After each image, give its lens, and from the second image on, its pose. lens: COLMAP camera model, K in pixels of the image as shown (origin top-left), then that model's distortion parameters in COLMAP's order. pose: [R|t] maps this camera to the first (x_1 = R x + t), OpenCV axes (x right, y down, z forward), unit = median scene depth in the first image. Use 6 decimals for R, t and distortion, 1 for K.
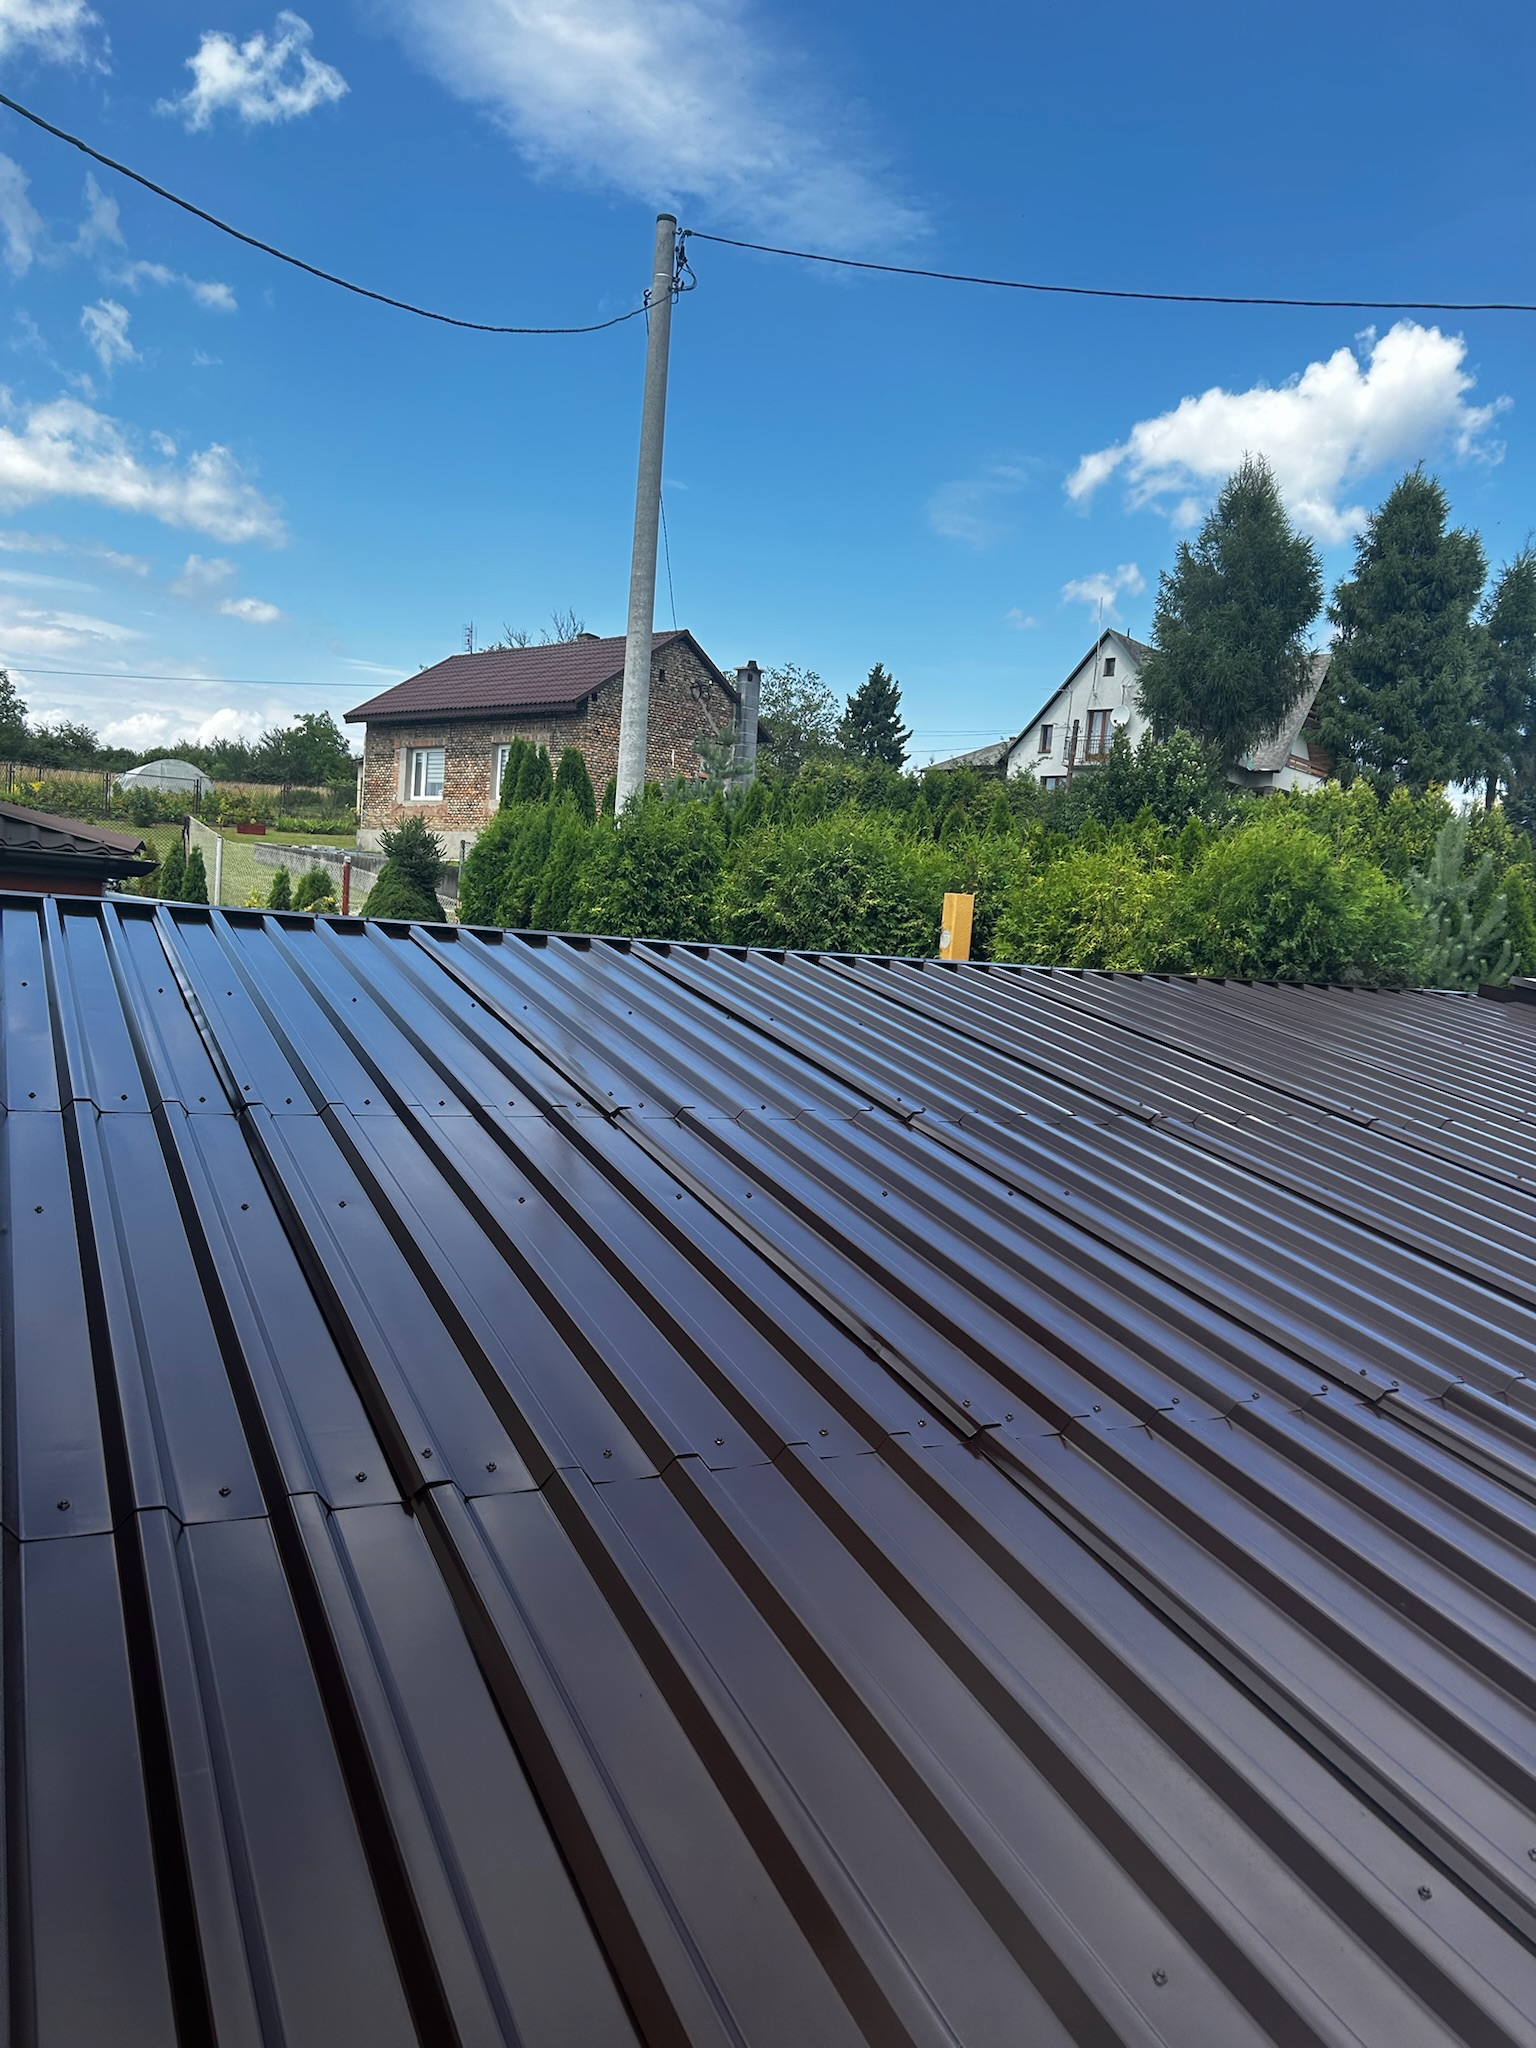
lens RADIAL K [[1515.1, 0, 768.0], [0, 1515.1, 1024.0], [0, 0, 1]] dist [0.023276, -0.005200]
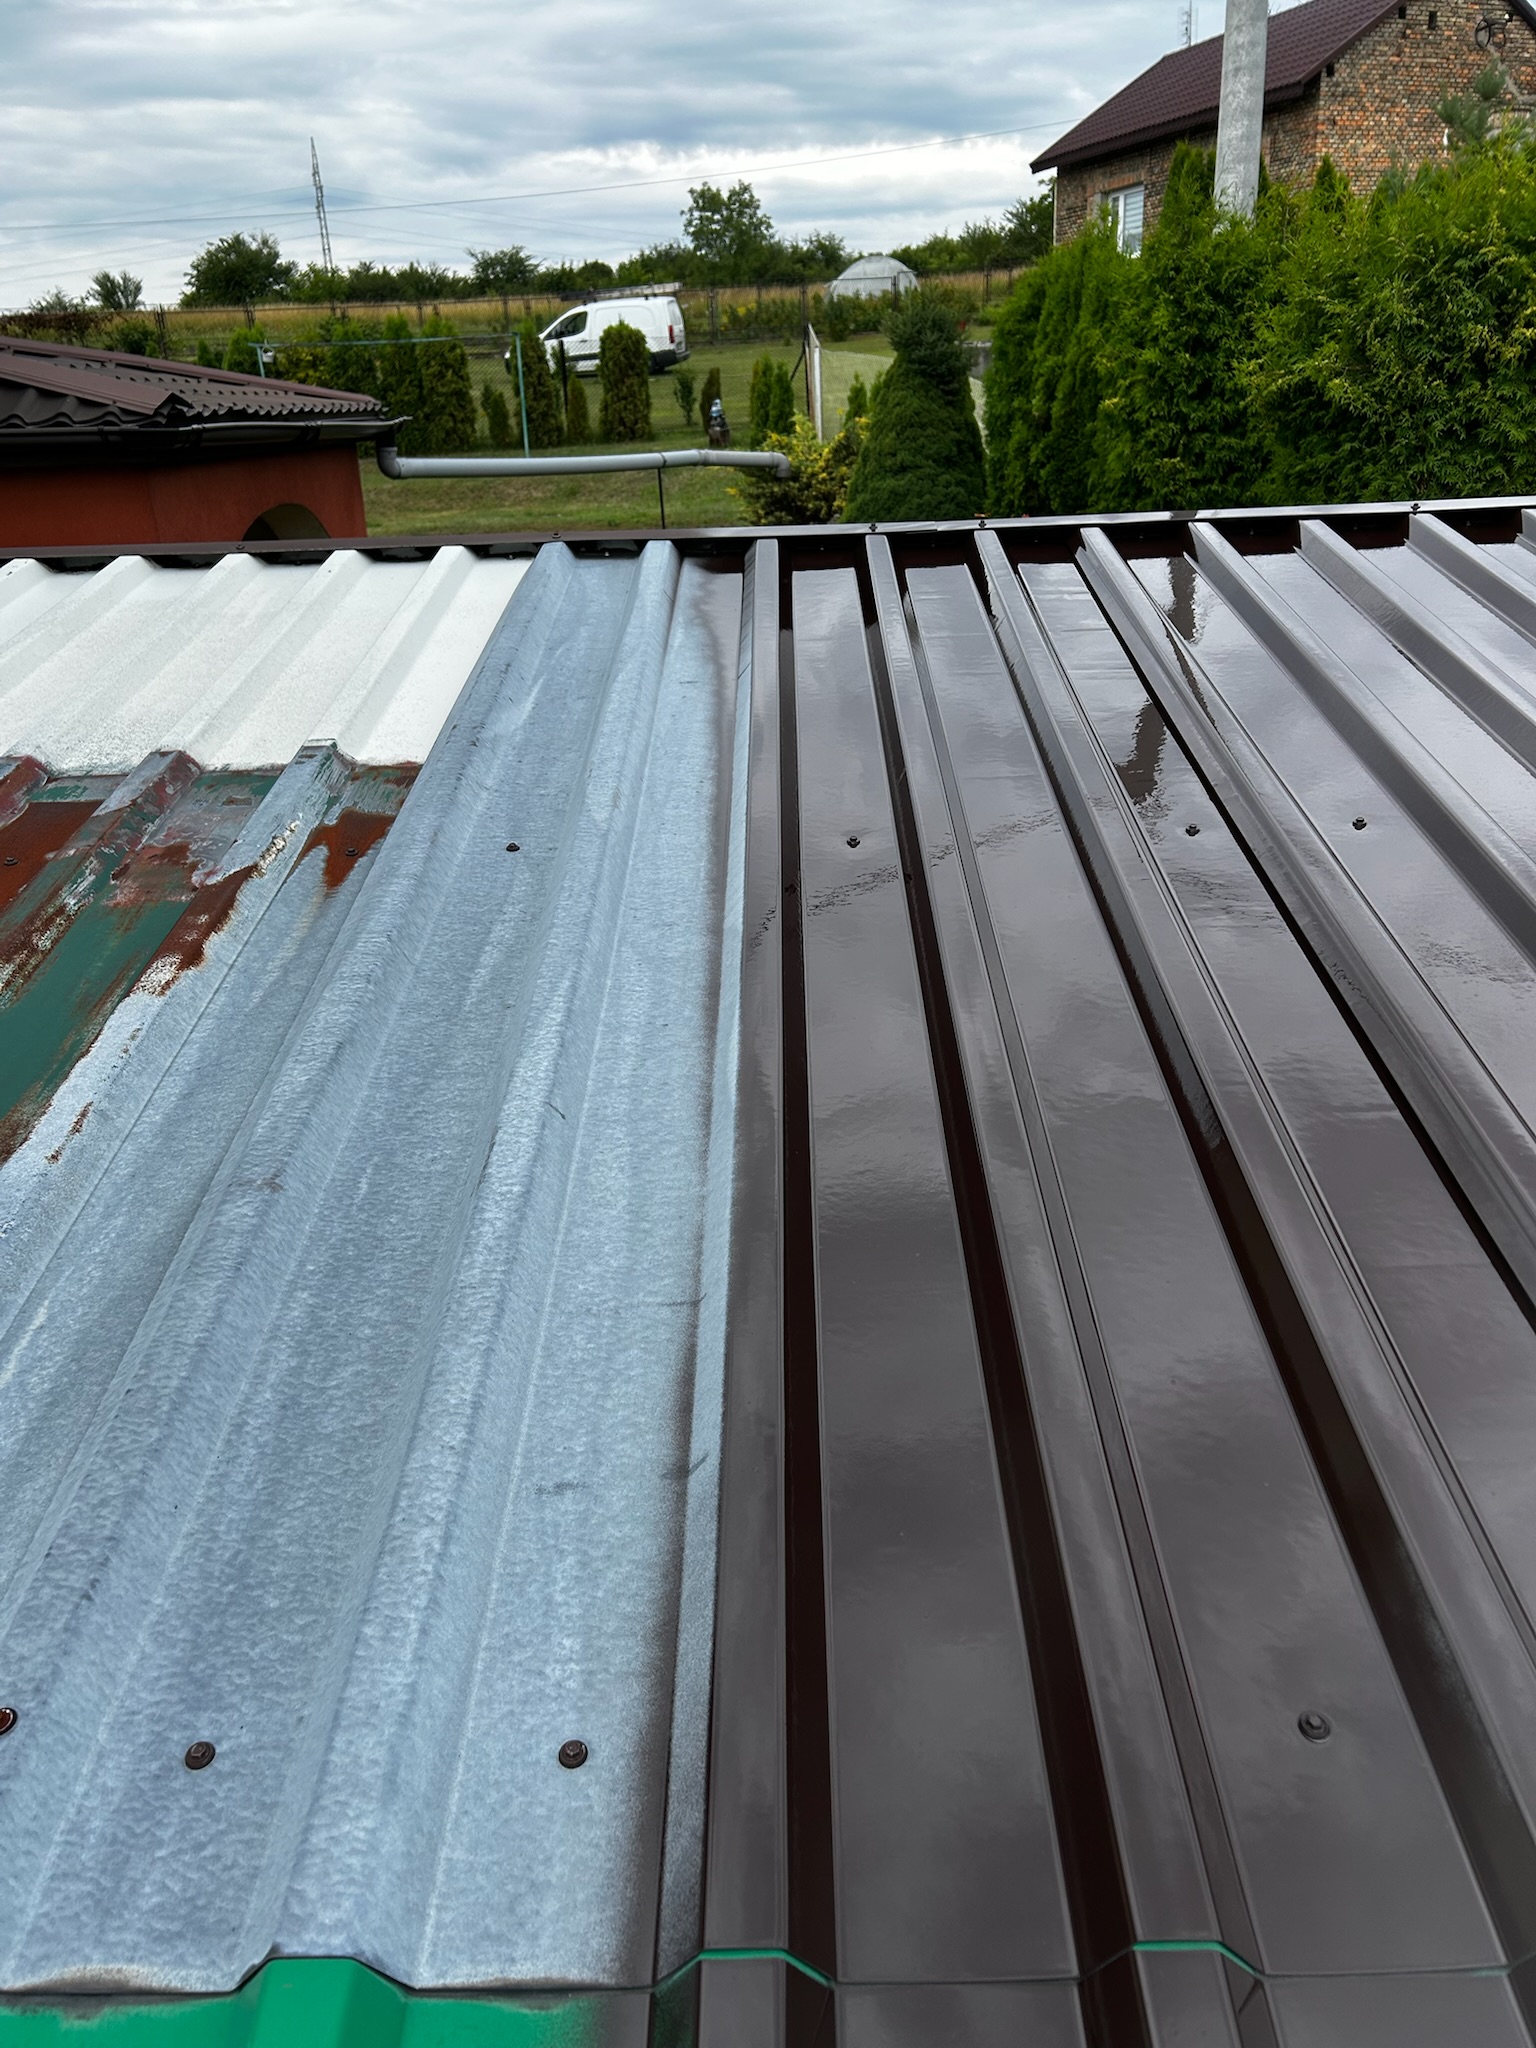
lens RADIAL K [[1550.6, 0, 762.4], [0, 1550.6, 983.9], [0, 0, 1]] dist [0.022983, -0.012883]
pose [[0.875983, 0.070975, -0.477092, 0.086970], [0.064693, 0.962890, 0.262028, -0.020683], [0.477985, -0.260396, 0.838883, 0.321316]]
